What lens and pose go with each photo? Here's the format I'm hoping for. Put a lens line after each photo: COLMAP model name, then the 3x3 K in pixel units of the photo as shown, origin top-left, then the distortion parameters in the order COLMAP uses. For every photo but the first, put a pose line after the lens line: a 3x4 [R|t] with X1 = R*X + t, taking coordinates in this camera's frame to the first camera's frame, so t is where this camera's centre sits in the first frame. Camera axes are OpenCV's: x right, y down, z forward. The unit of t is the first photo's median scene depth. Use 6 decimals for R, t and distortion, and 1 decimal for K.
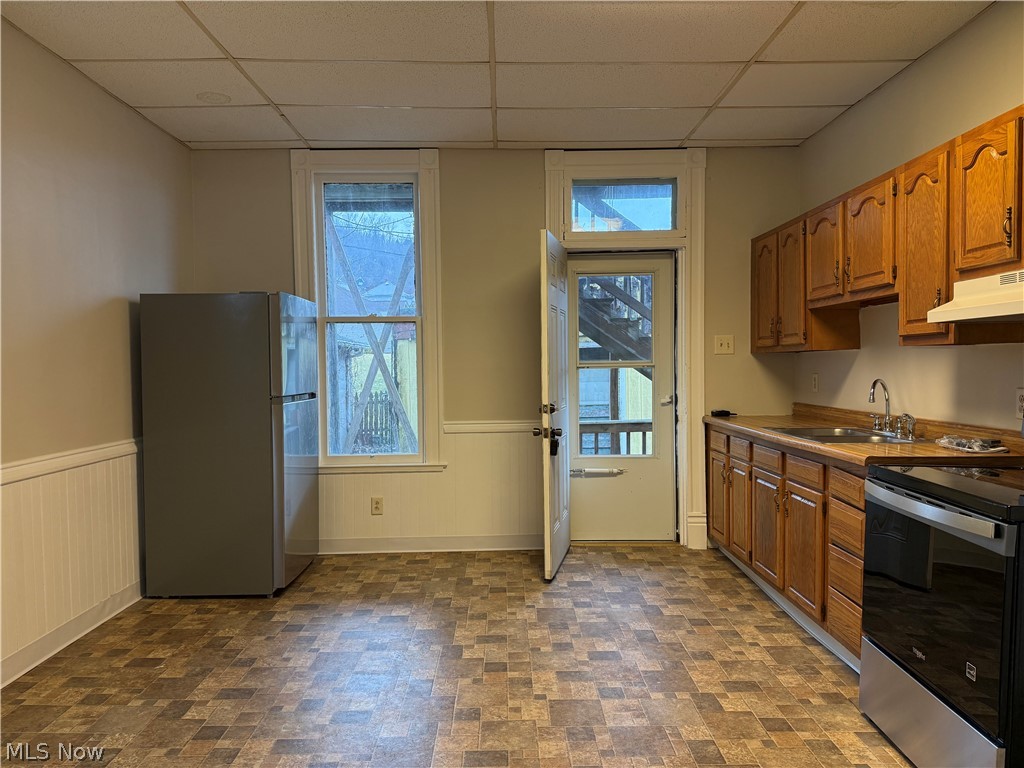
lens RADIAL K [[717.0, 0, 512.0], [0, 717.0, 384.0], [0, 0, 1]] dist [0.105178, -0.158005]
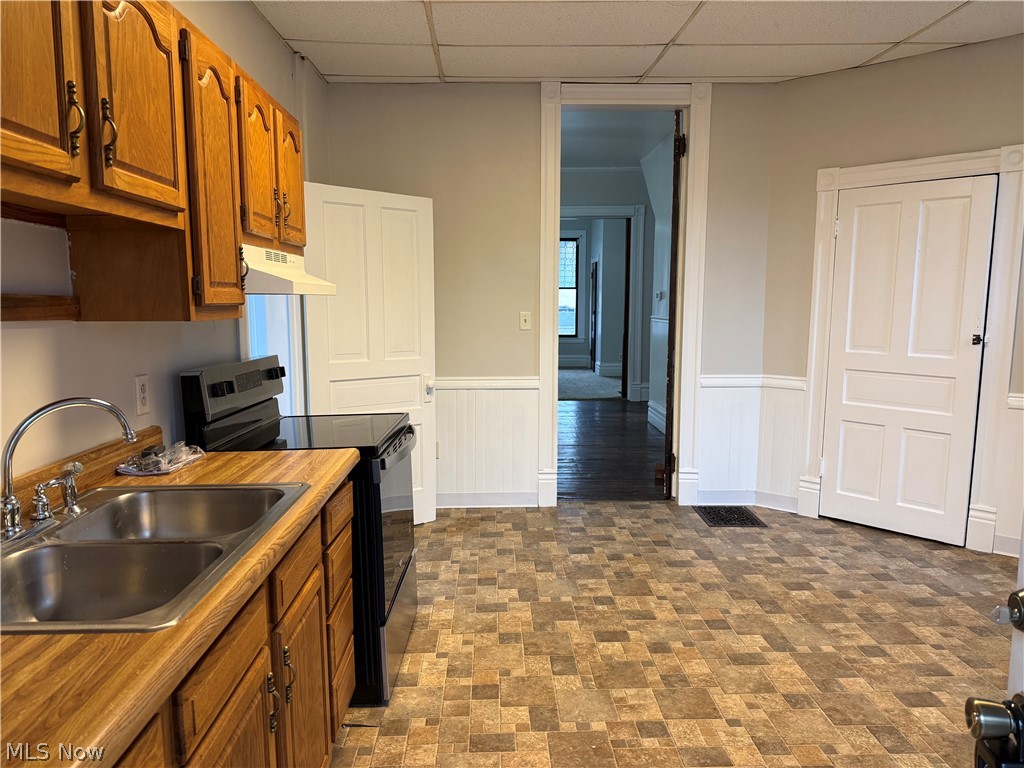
lens RADIAL K [[717.0, 0, 512.0], [0, 717.0, 384.0], [0, 0, 1]] dist [0.105178, -0.158005]
pose [[-0.999723, 0.017829, -0.015385, 0.217678], [0.015414, 0.989327, 0.144896, -0.066898], [0.017804, 0.144618, -0.989327, 1.268262]]
